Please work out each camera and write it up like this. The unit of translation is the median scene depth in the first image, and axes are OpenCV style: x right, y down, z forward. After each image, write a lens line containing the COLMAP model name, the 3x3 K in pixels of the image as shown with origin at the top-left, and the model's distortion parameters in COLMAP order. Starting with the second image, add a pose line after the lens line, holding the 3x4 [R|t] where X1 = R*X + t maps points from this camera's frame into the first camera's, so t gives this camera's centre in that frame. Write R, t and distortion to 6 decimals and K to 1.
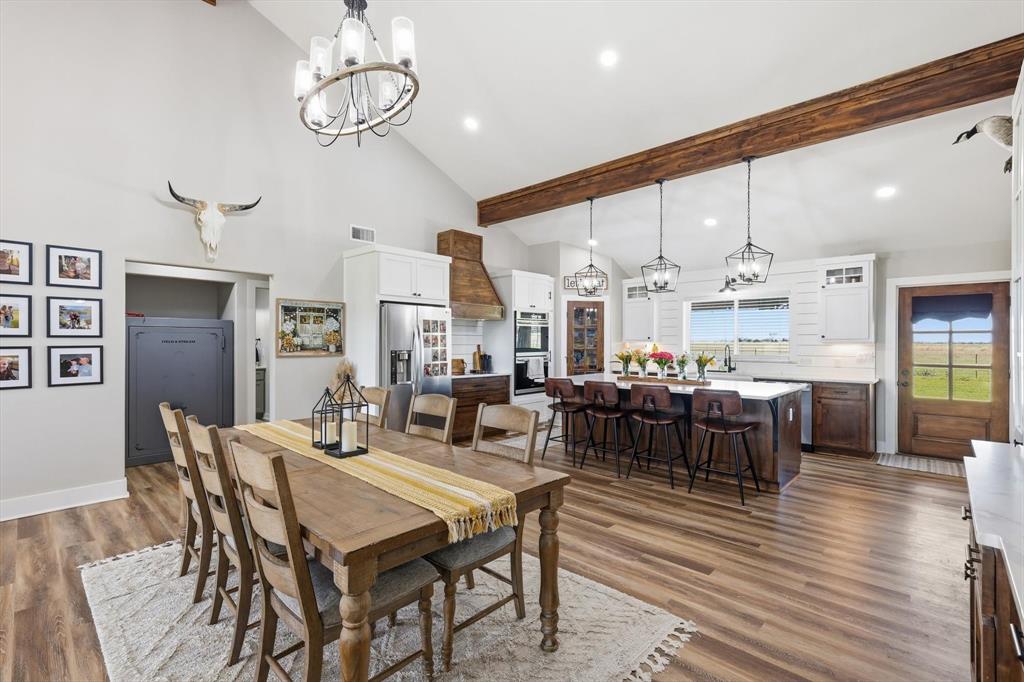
lens RADIAL K [[458.9, 0, 513.9], [0, 458.9, 344.8], [0, 0, 1]] dist [0.012314, -0.000056]
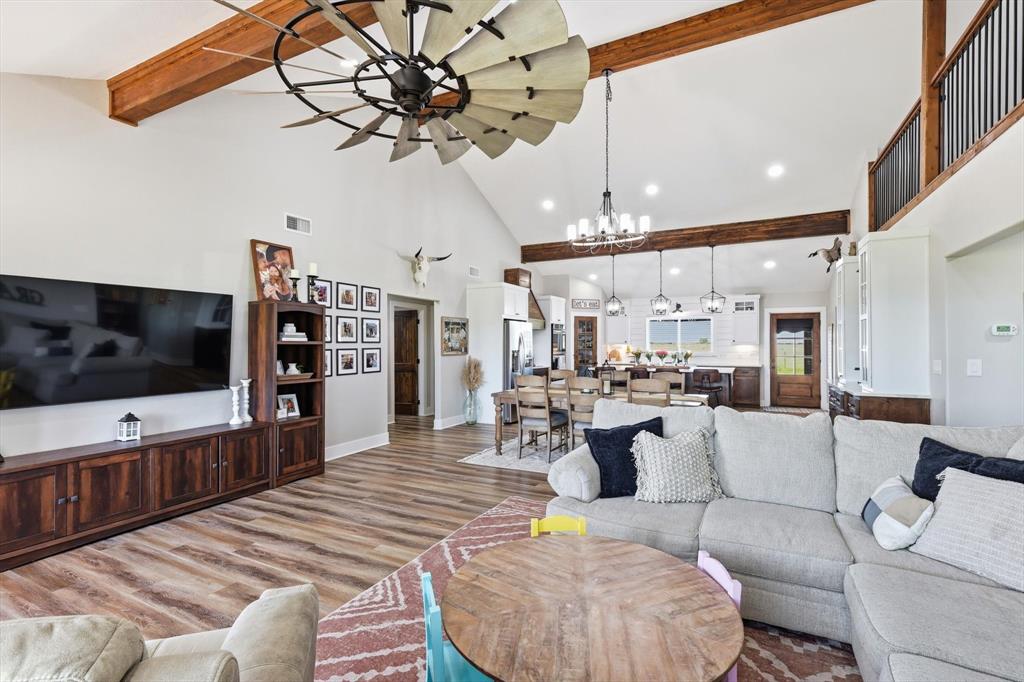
lens RADIAL K [[466.4, 0, 512.0], [0, 466.4, 341.0], [0, 0, 1]] dist [0.017002, 0.000088]
pose [[0.961076, -0.002144, 0.276276, -0.655889], [0.006043, 0.999894, -0.013261, 0.001282], [-0.276218, 0.014414, 0.960987, -0.486957]]
